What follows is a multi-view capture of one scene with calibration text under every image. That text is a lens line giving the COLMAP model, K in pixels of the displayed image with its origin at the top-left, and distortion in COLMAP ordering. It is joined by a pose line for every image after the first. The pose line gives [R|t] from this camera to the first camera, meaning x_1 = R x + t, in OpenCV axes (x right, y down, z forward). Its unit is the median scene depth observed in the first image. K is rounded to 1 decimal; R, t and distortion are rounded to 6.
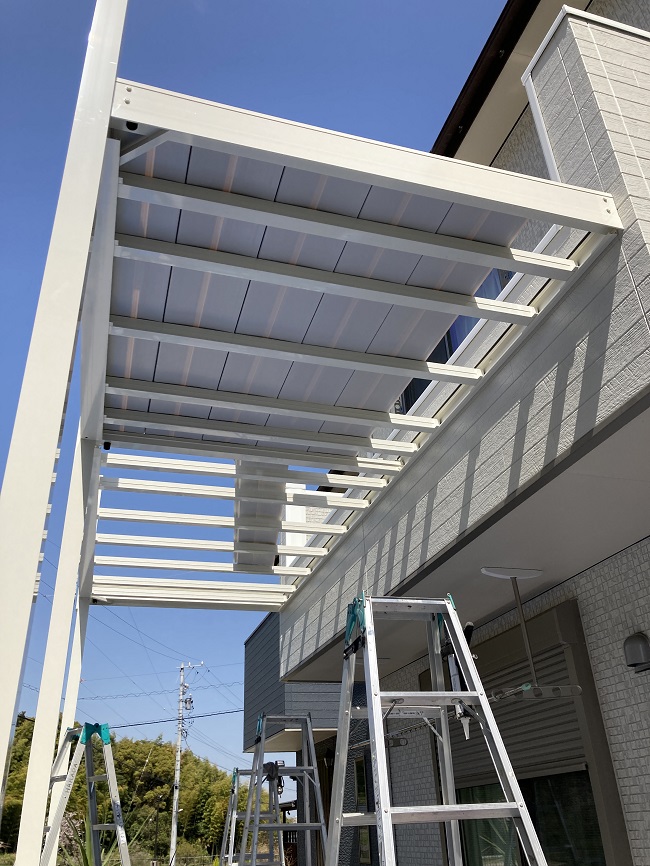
lens RADIAL K [[706.2, 0, 324.6], [0, 706.2, 429.4], [0, 0, 1]] dist [0.016132, -0.007279]
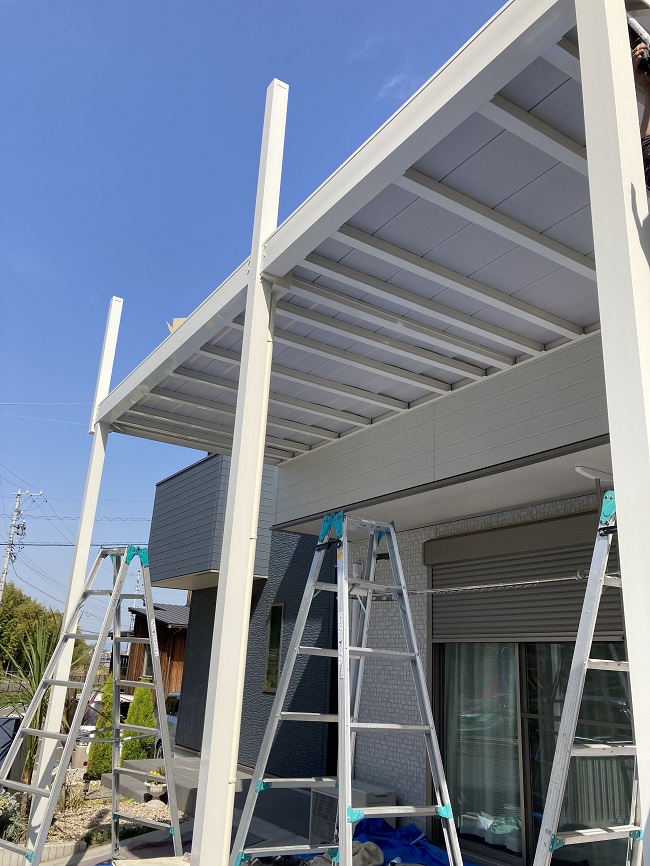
lens RADIAL K [[706.2, 0, 328.1], [0, 706.2, 429.4], [0, 0, 1]] dist [0.016132, -0.007279]
pose [[0.960263, 0.168149, 0.222756, -0.327267], [-0.206947, 0.964500, 0.164051, 0.030554], [-0.187263, -0.203631, 0.960972, 0.010178]]
